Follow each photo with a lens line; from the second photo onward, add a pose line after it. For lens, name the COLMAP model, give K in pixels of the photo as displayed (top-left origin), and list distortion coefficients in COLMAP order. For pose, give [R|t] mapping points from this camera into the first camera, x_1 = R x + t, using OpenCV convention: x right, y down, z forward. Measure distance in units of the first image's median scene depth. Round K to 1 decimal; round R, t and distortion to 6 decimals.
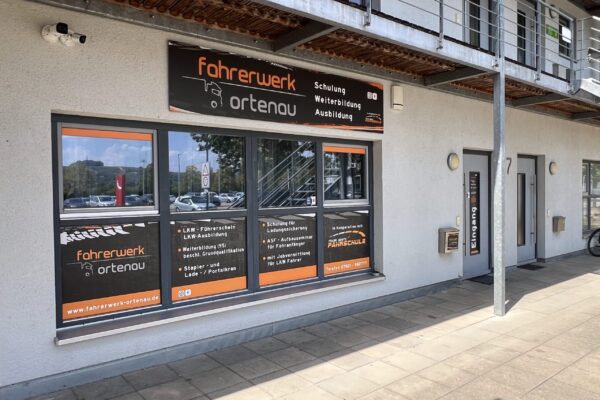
lens RADIAL K [[441.5, 0, 292.9], [0, 441.5, 204.0], [0, 0, 1]] dist [-0.008087, 0.002137]
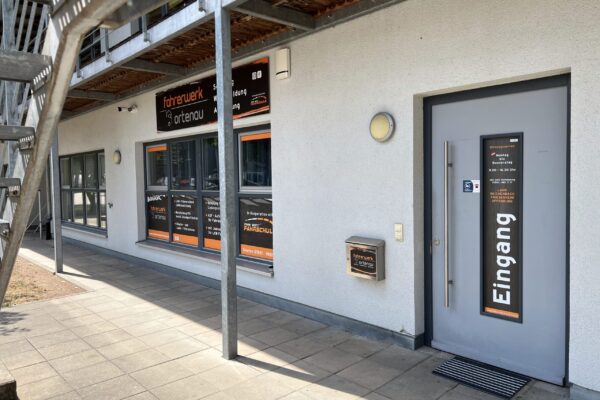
lens RADIAL K [[455.1, 0, 298.2], [0, 455.1, 195.6], [0, 0, 1]] dist [0.035646, -0.008905]
pose [[0.071157, 0.058661, -0.995739, 1.331402], [-0.005542, 0.998277, 0.058415, -0.057079], [0.997450, 0.001362, 0.071359, 1.176374]]
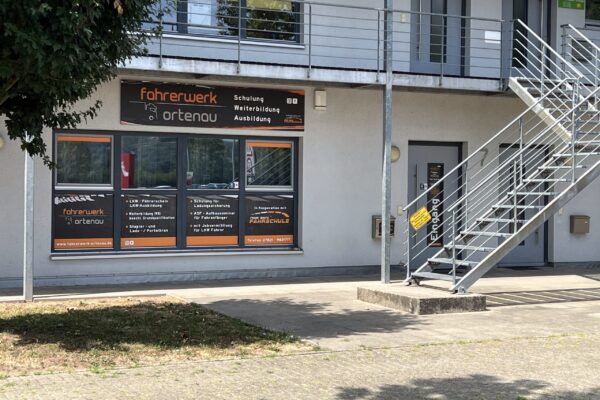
lens RADIAL K [[971.2, 0, 301.6], [0, 971.2, 197.1], [0, 0, 1]] dist [0.108366, 0.000000]
pose [[0.976136, 0.024955, -0.215720, 0.914456], [-0.028898, 0.999468, -0.015145, 0.070072], [0.215227, 0.021017, 0.976338, -1.863937]]
